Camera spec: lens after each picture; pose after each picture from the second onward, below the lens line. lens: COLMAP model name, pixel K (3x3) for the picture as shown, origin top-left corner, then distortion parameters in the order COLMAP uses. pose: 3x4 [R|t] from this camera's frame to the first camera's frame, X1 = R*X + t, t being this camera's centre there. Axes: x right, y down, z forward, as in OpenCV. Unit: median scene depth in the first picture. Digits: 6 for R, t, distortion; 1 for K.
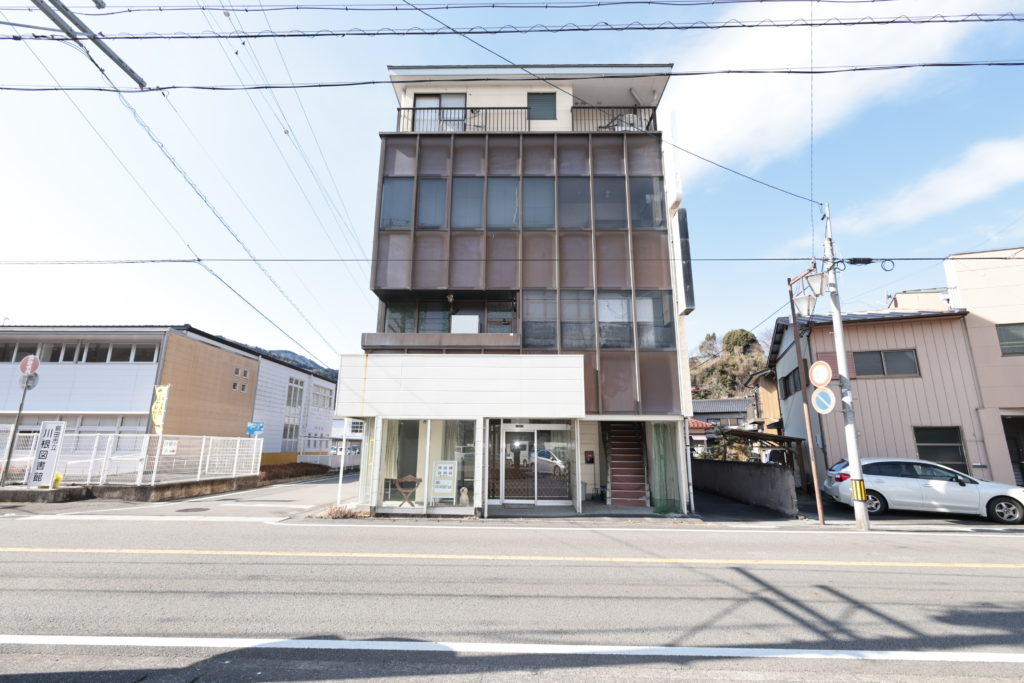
lens RADIAL K [[471.8, 0, 511.4], [0, 471.8, 340.5], [0, 0, 1]] dist [-0.001855, -0.000287]
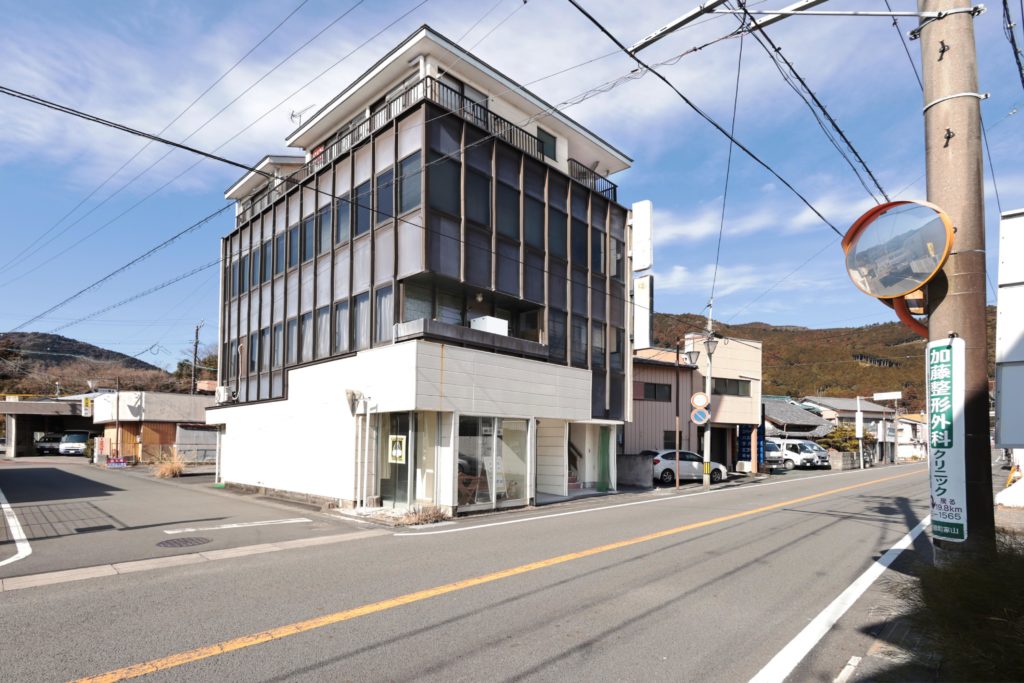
lens RADIAL K [[471.8, 0, 510.7], [0, 471.8, 340.6], [0, 0, 1]] dist [-0.001855, -0.000287]
pose [[0.689932, 0.152568, 0.707613, -0.871823], [-0.164575, 0.984998, -0.051912, 0.050144], [-0.704917, -0.080640, 0.704690, 0.257554]]
